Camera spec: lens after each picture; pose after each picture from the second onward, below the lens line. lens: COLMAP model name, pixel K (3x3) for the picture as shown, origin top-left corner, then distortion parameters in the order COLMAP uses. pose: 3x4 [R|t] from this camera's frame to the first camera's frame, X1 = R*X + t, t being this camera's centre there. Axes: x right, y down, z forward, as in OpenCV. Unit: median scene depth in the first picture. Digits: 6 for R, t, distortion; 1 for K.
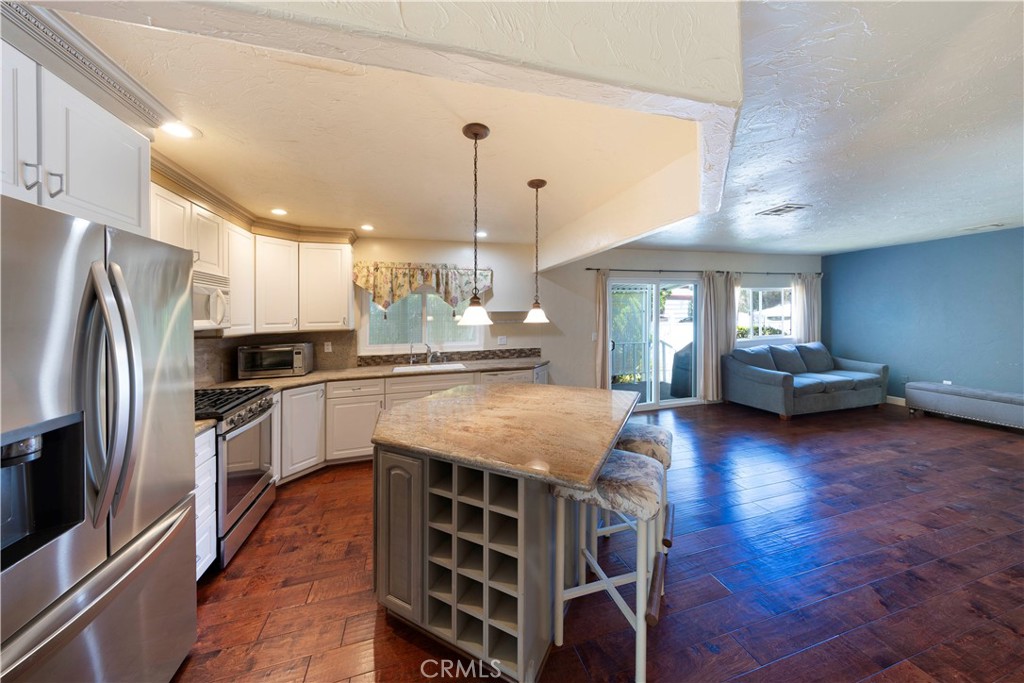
lens RADIAL K [[328.7, 0, 494.8], [0, 328.7, 316.2], [0, 0, 1]] dist [-0.010384, -0.000018]
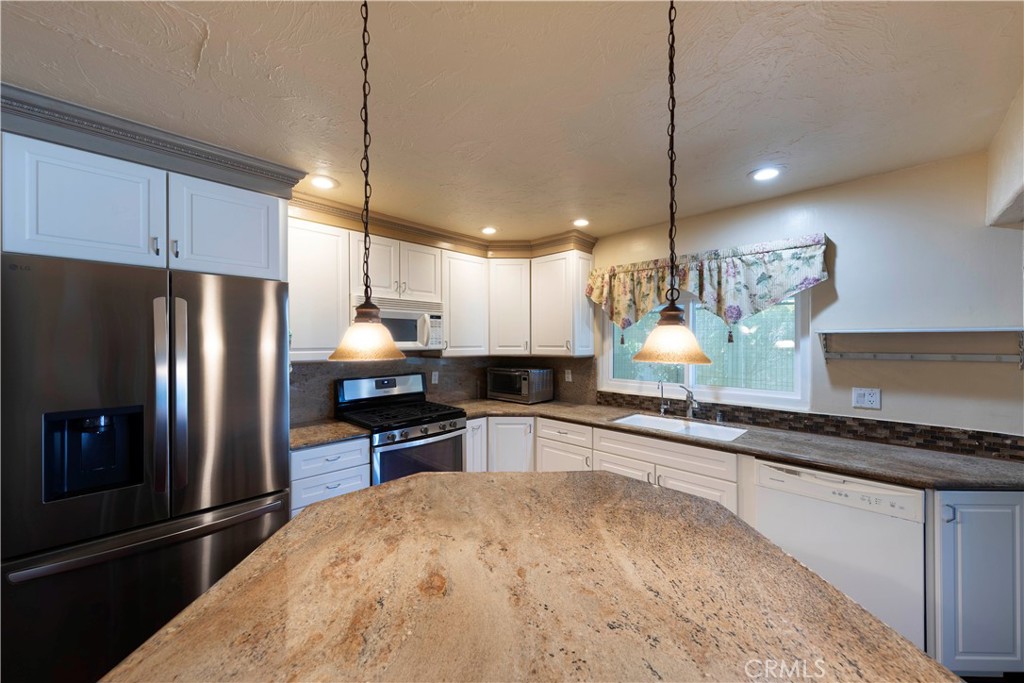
lens RADIAL K [[362.0, 0, 513.5], [0, 362.0, 338.1], [0, 0, 1]] dist [0.006298, -0.000020]
pose [[0.509376, 0.006327, -0.860521, 0.225125], [-0.009962, 0.999949, 0.001456, -0.003415], [0.860486, 0.007831, 0.509413, 0.392283]]
